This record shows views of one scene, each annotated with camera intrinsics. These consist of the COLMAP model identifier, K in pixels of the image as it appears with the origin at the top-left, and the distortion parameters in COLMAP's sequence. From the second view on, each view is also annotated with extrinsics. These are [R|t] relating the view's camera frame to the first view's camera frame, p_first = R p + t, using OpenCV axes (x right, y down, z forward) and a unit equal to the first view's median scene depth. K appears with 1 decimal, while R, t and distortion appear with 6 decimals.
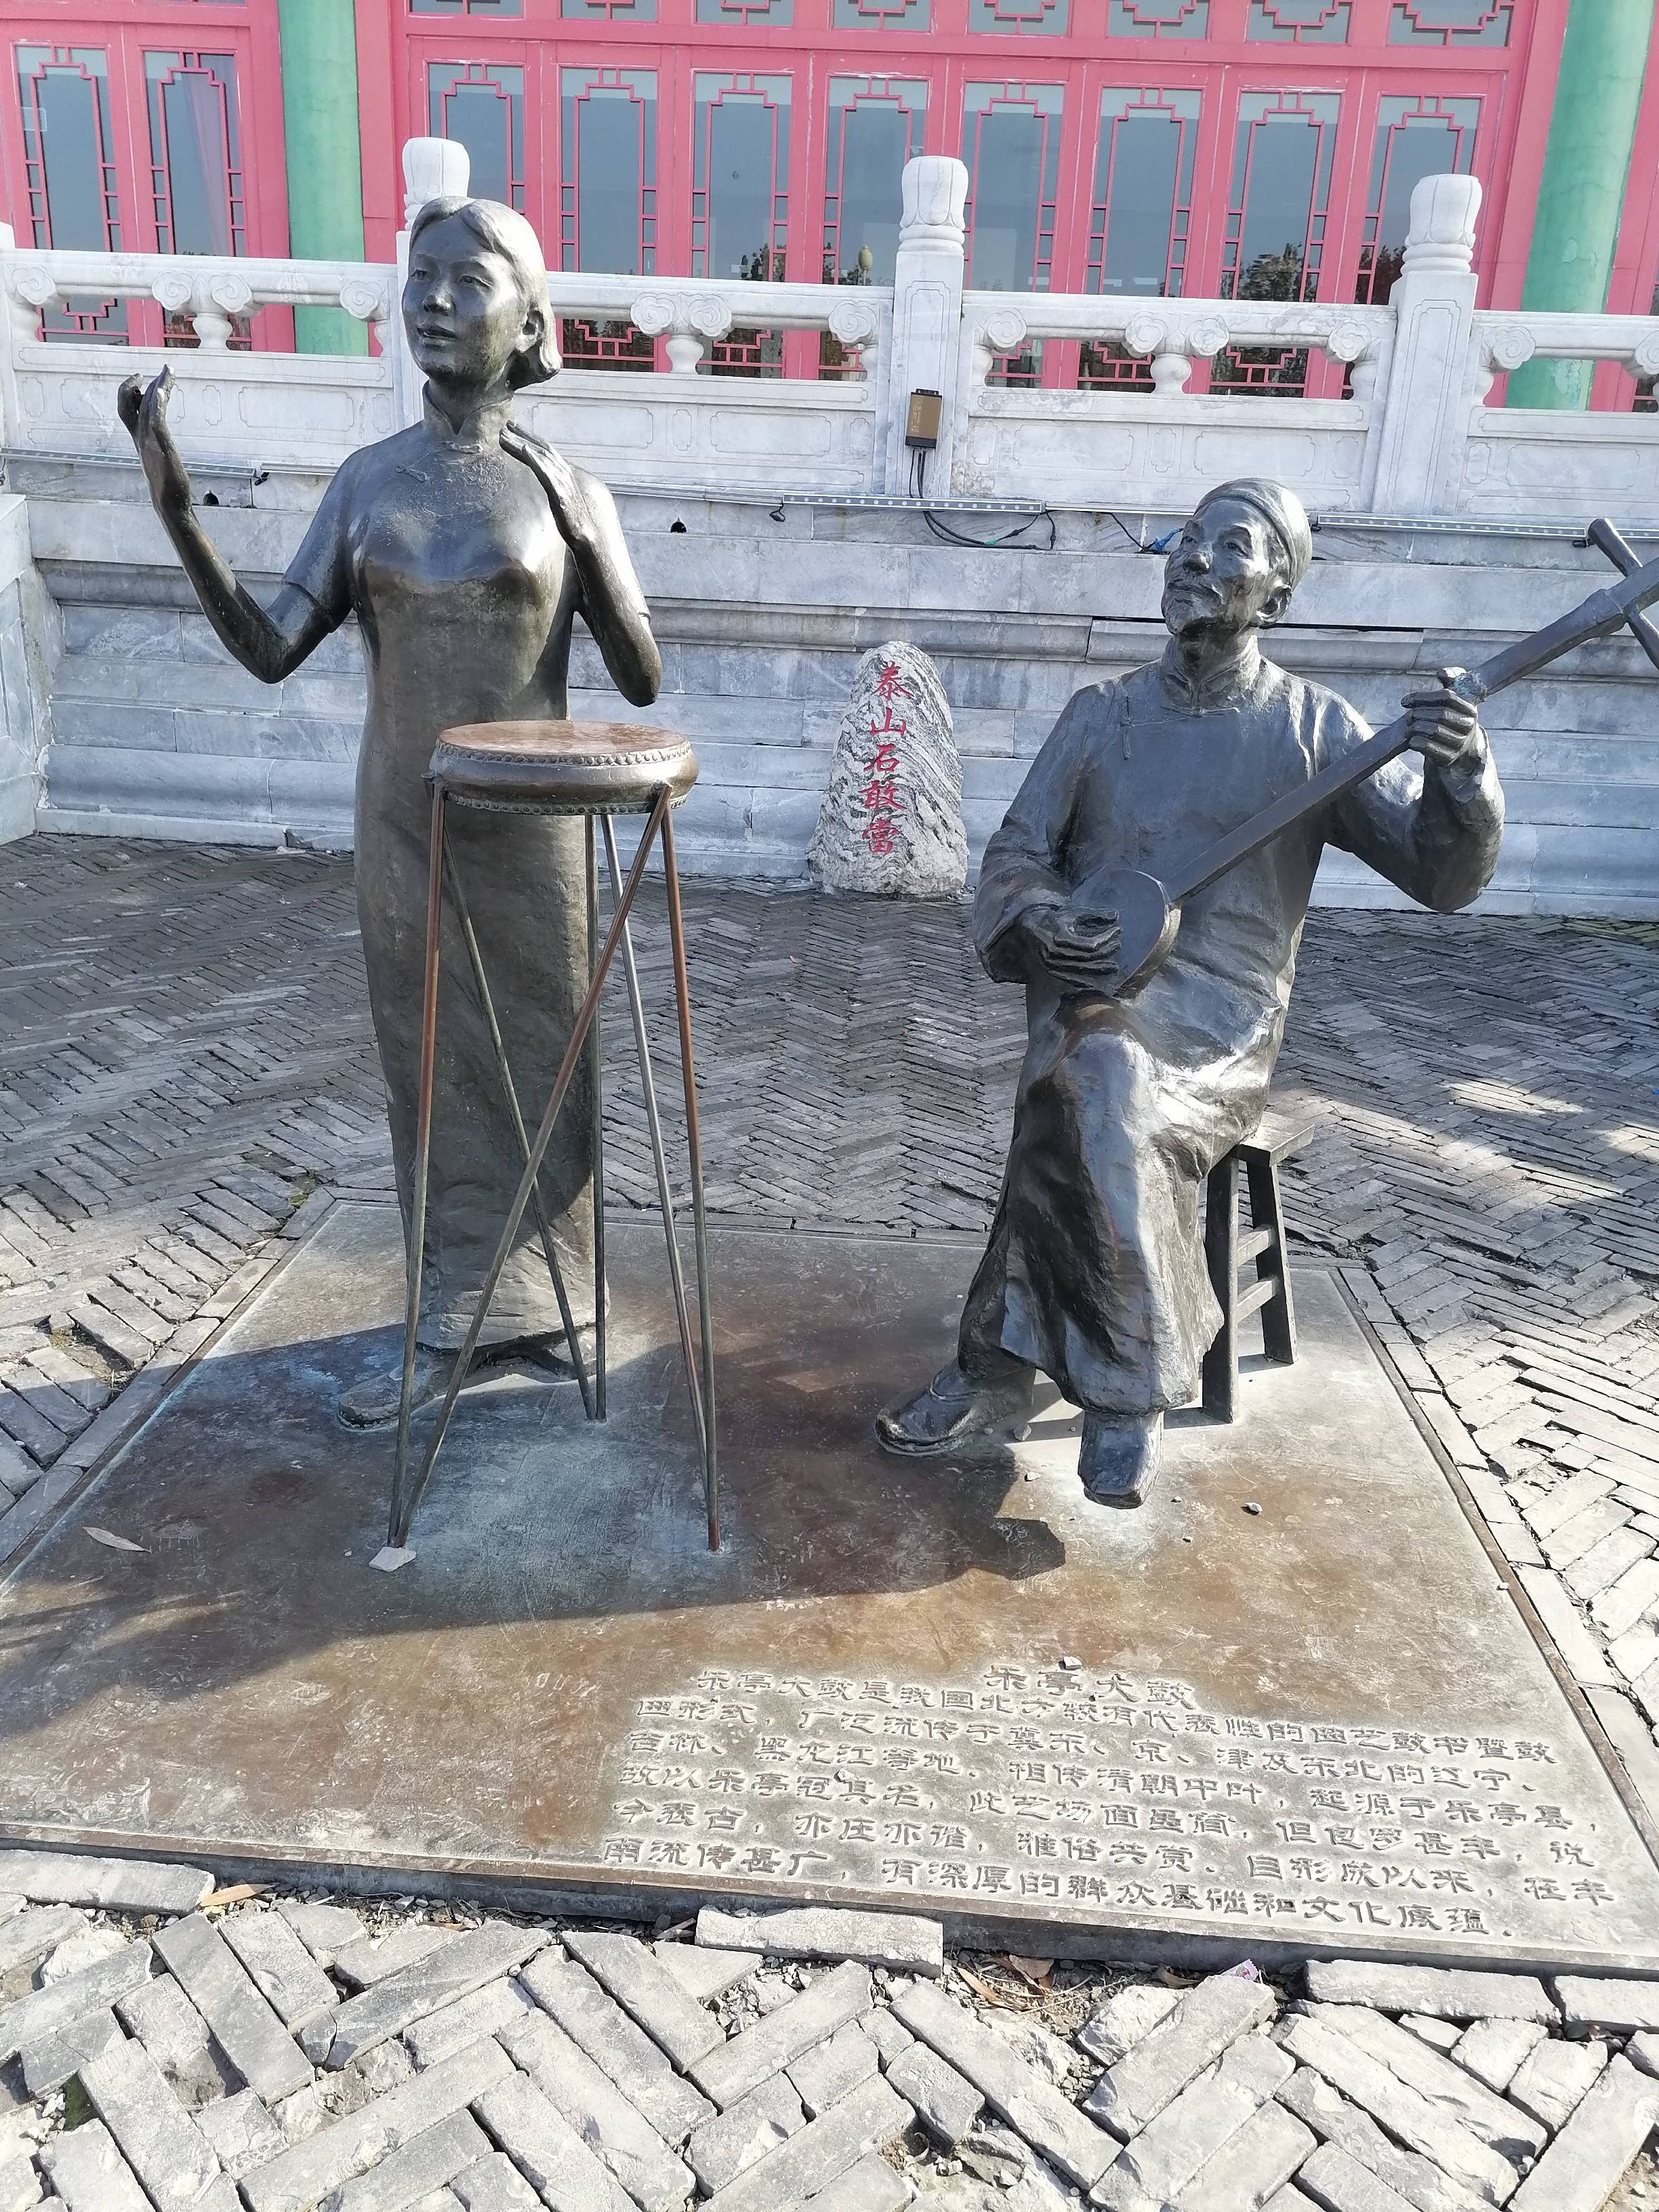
lens RADIAL K [[1683.3, 0, 826.7], [0, 1683.3, 1102.2], [0, 0, 1]] dist [0.094305, 0.003098]
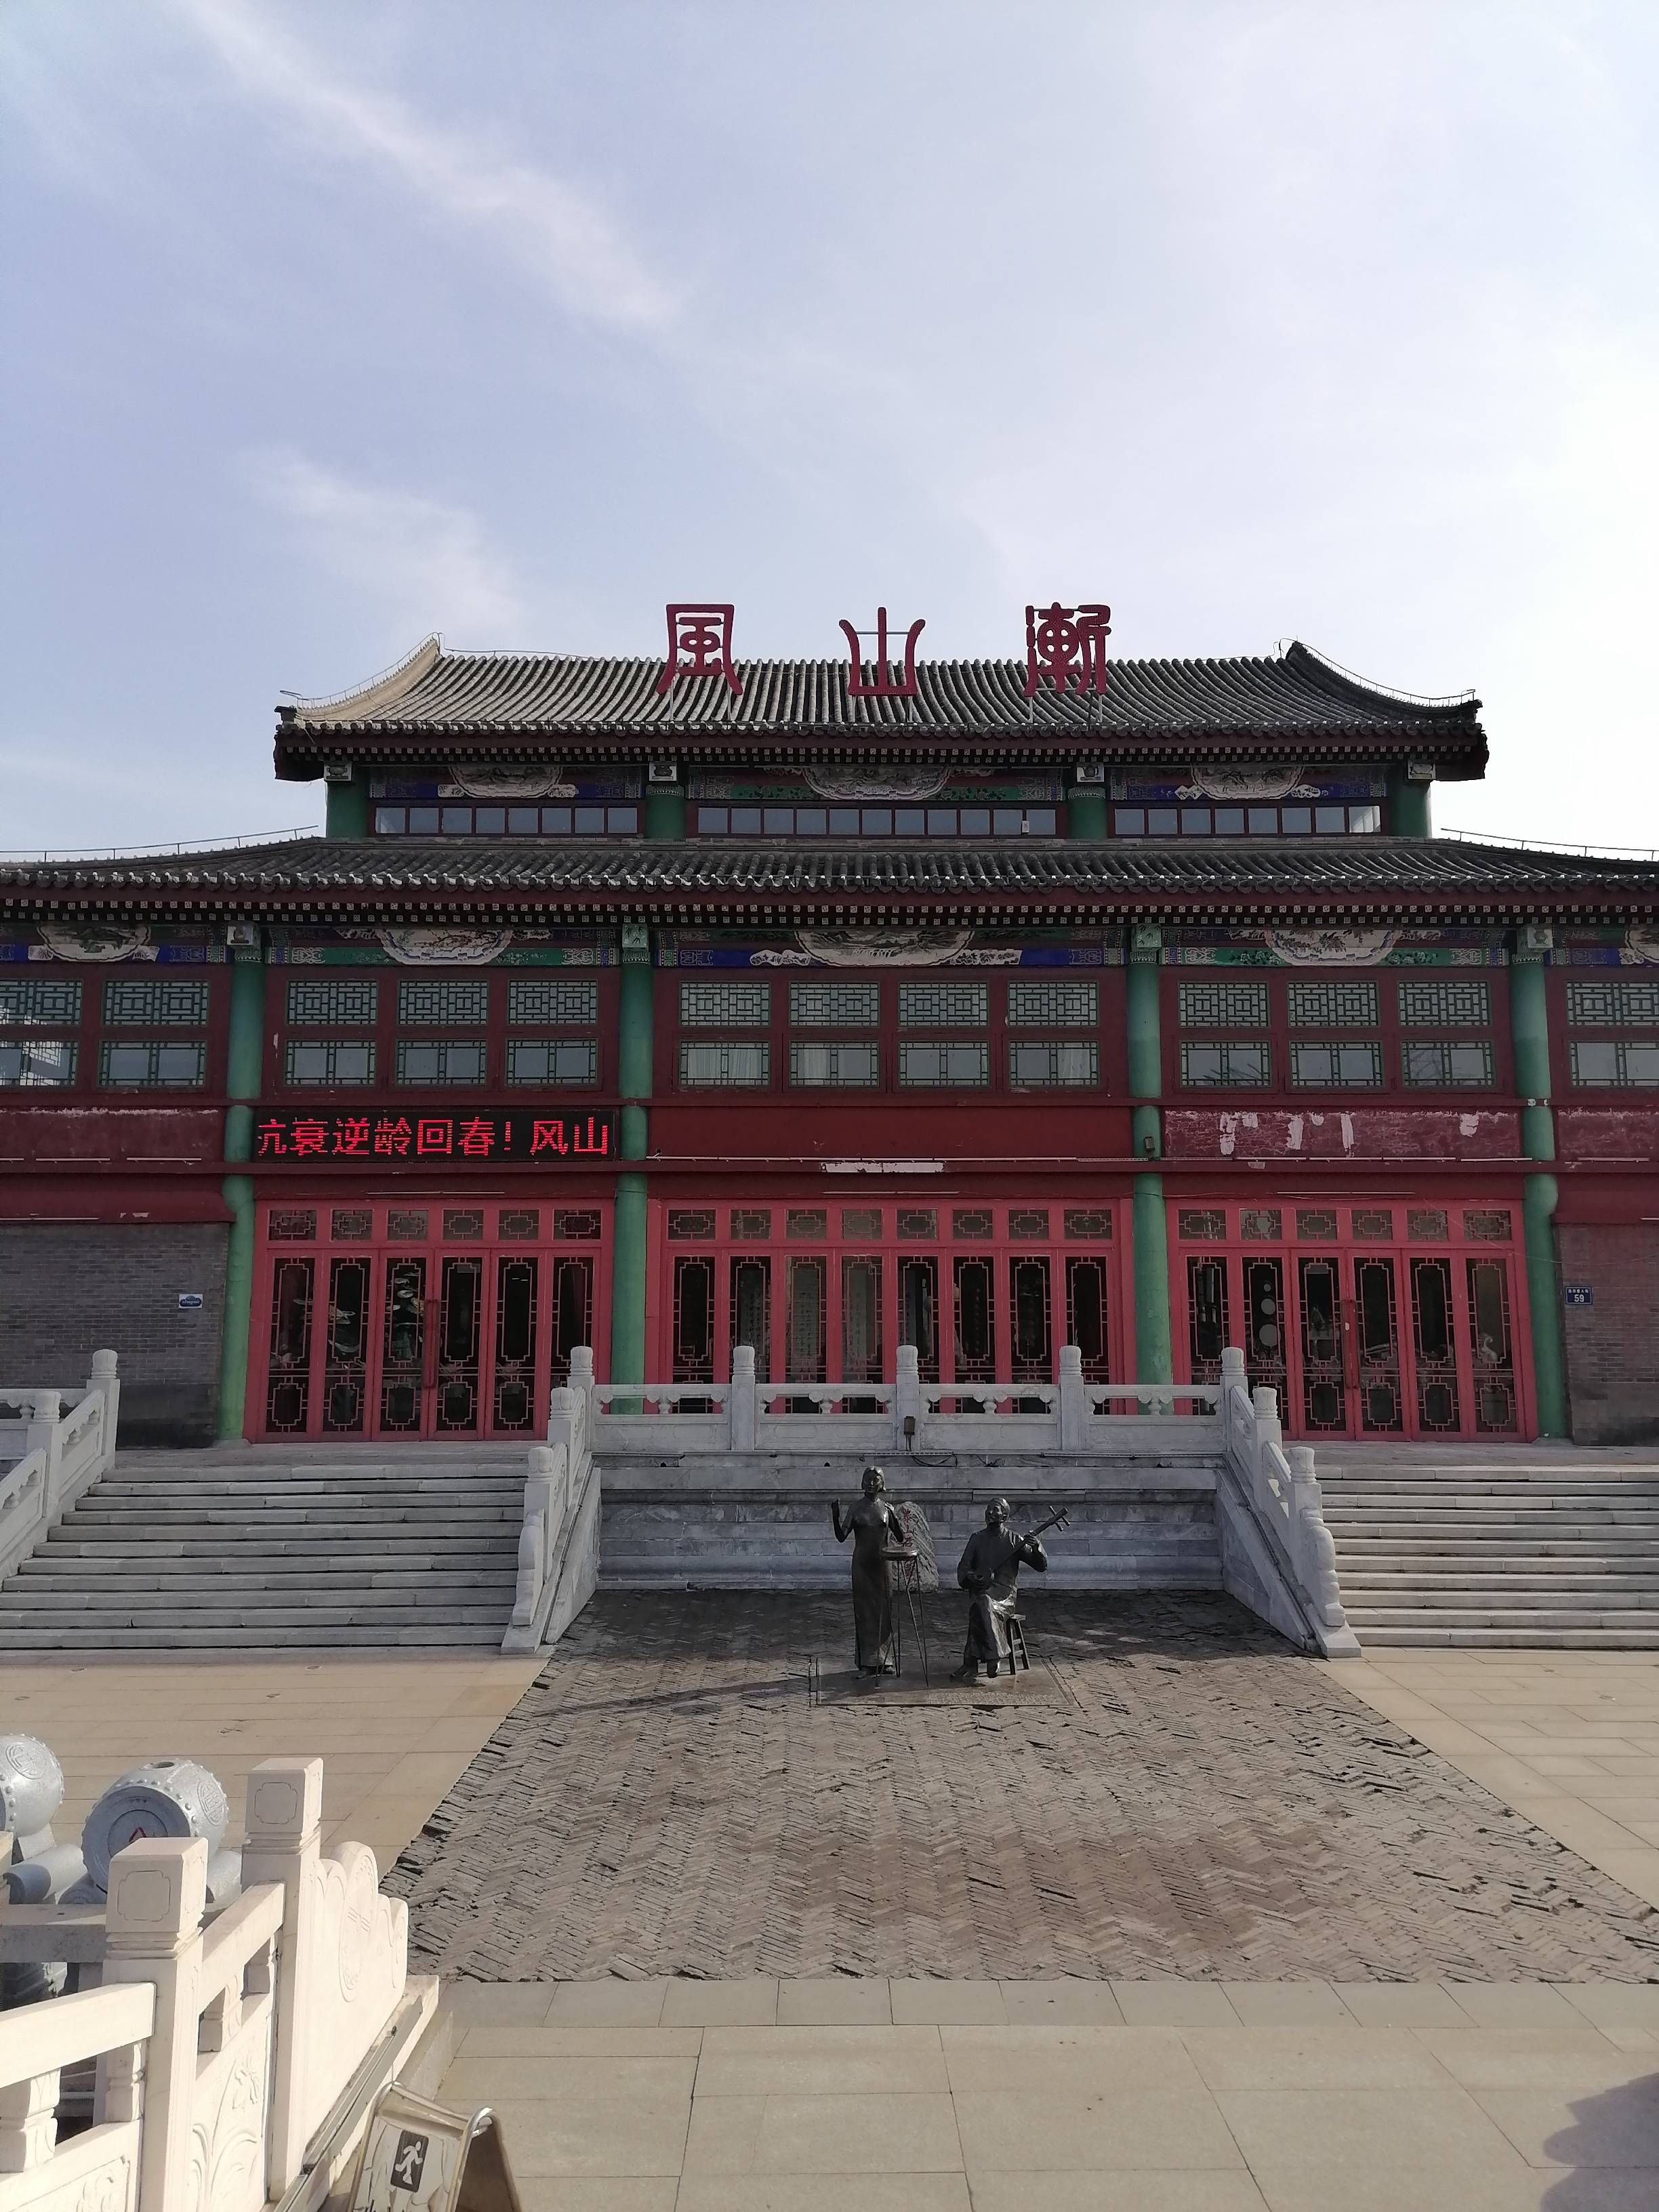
lens RADIAL K [[1683.3, 0, 827.6], [0, 1683.3, 1107.1], [0, 0, 1]] dist [0.094305, 0.003098]
pose [[0.996657, -0.037331, 0.072677, -0.275899], [0.064654, 0.904209, -0.422169, 0.328315], [-0.049955, 0.425456, 0.903599, -1.871540]]
